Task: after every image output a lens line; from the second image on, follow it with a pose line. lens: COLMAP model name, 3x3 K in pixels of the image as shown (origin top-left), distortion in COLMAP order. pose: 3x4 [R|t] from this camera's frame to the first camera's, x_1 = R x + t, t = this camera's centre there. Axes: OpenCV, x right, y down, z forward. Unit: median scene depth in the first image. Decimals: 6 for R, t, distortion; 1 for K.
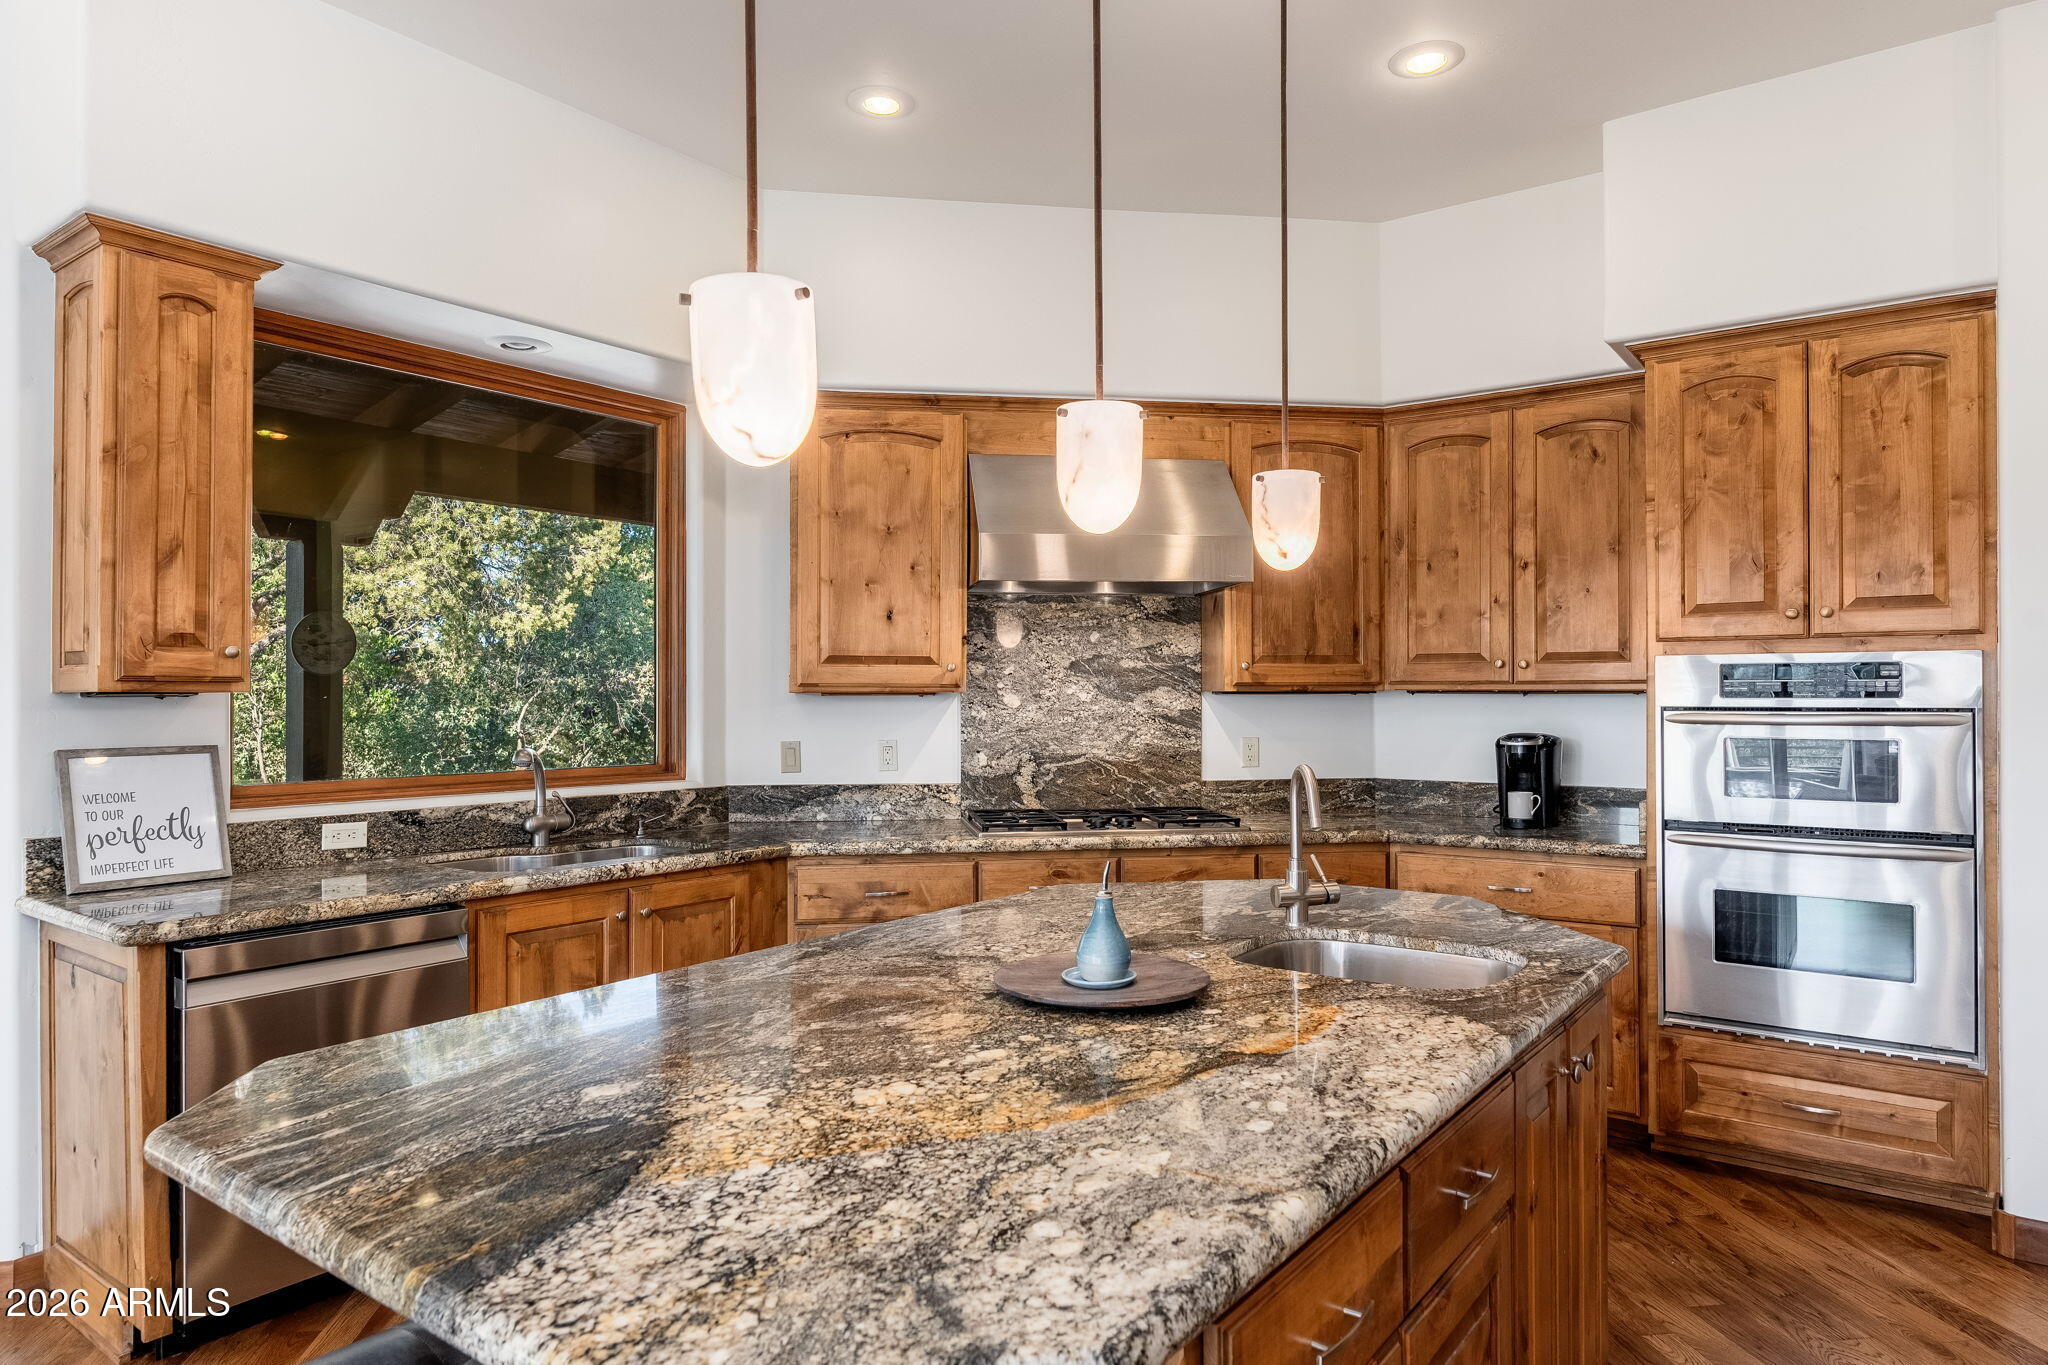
lens RADIAL K [[1237.7, 0, 1023.3], [0, 1237.7, 688.6], [0, 0, 1]] dist [0.000417, 0.000290]
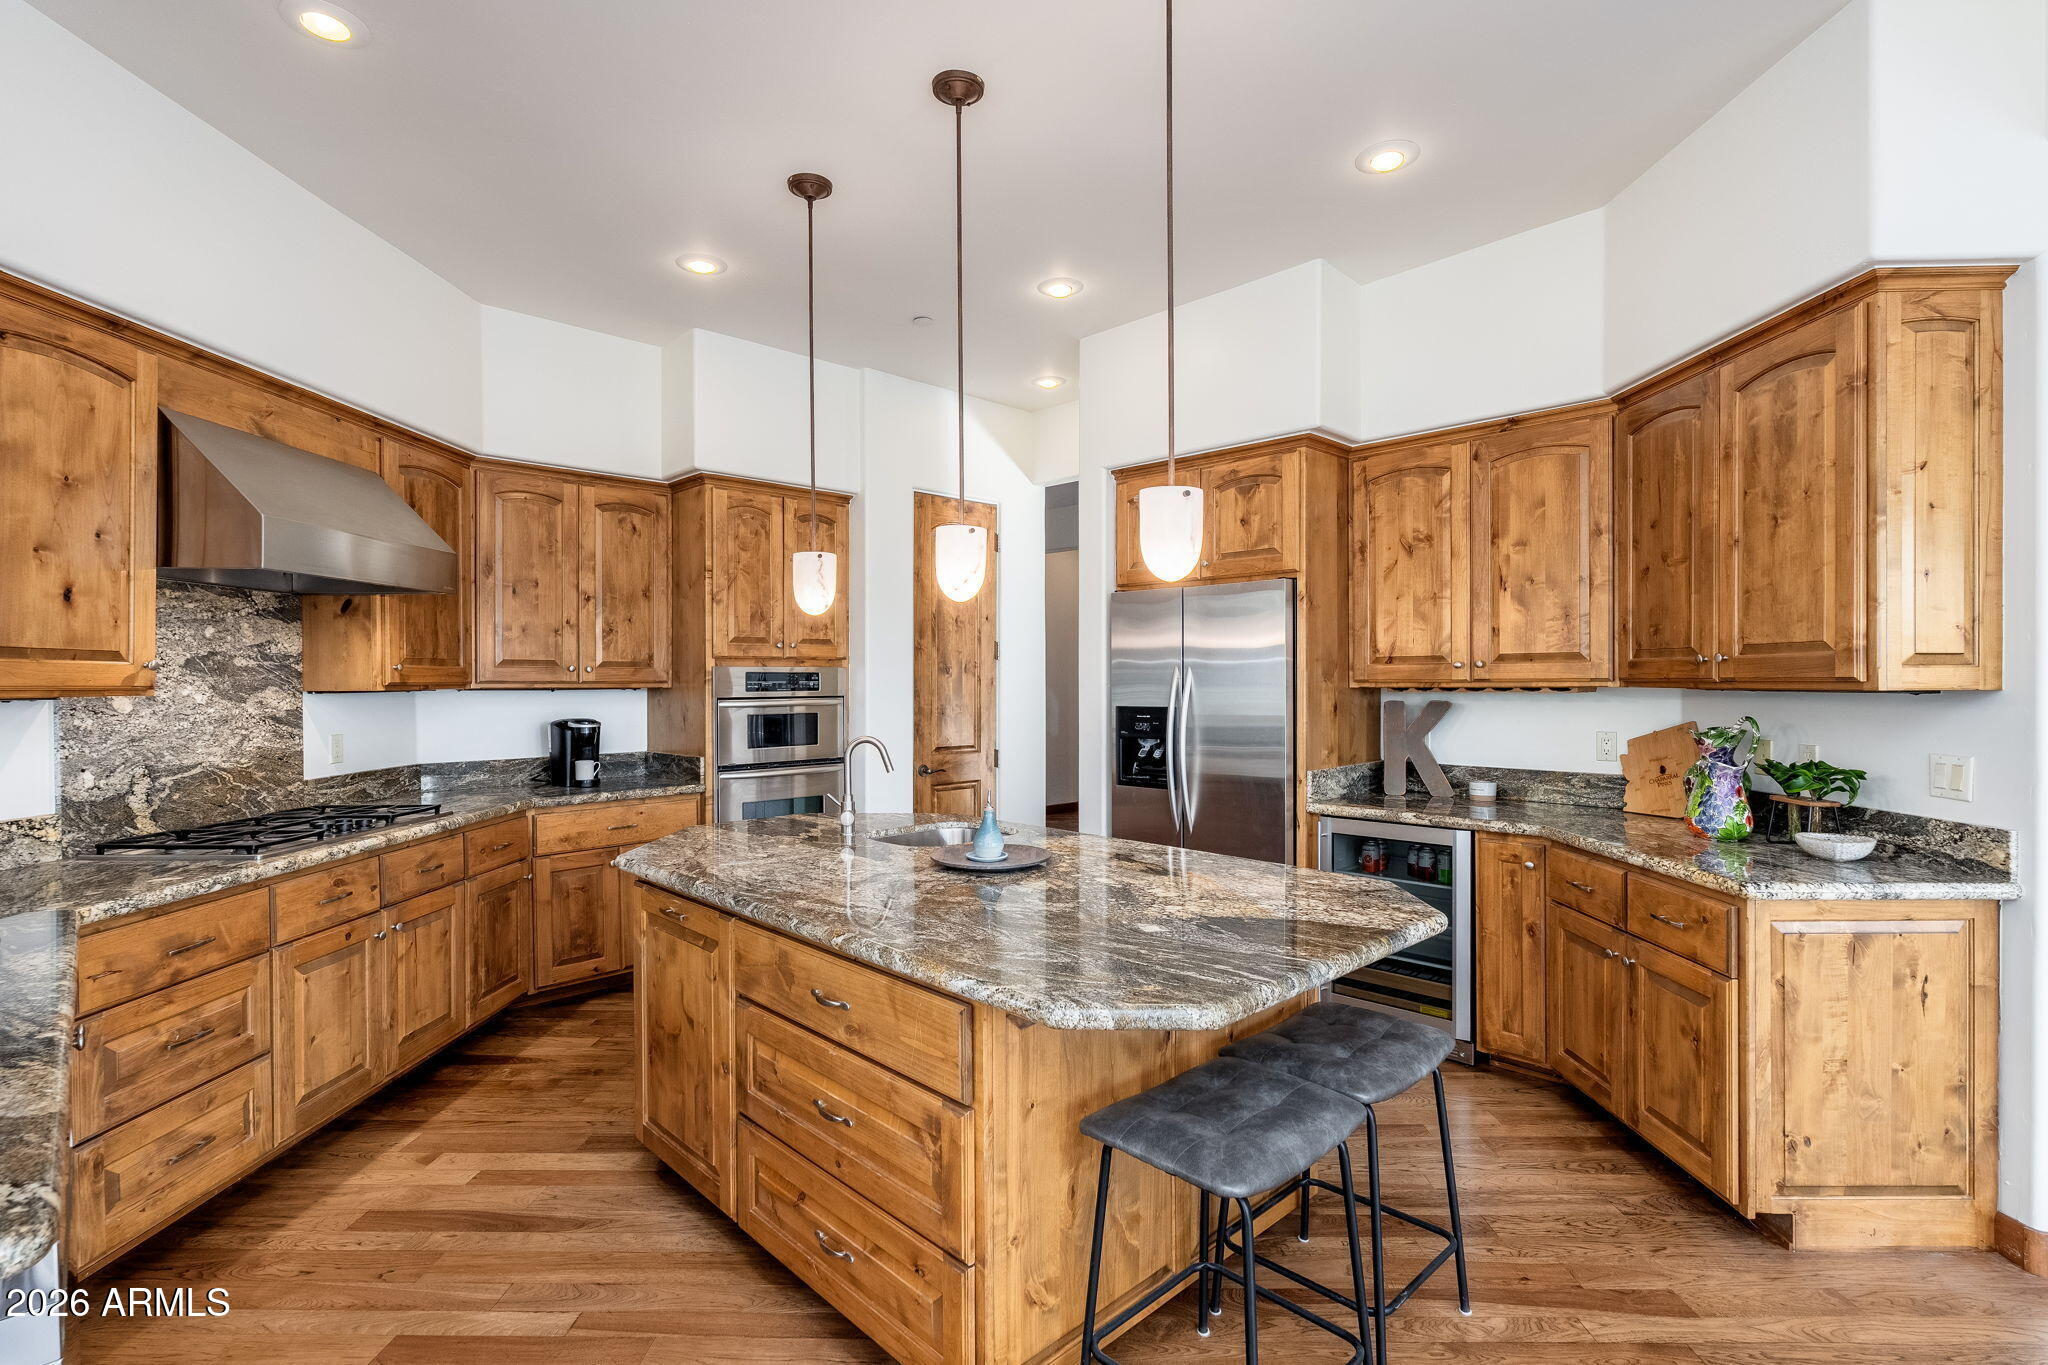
lens RADIAL K [[974.8, 0, 1024.6], [0, 974.8, 686.4], [0, 0, 1]] dist [-0.001456, 0.000940]
pose [[0.162755, -0.006556, 0.986645, -0.566301], [-0.001403, 0.999975, 0.006876, -0.007987], [-0.986665, -0.002504, 0.162742, 0.314860]]
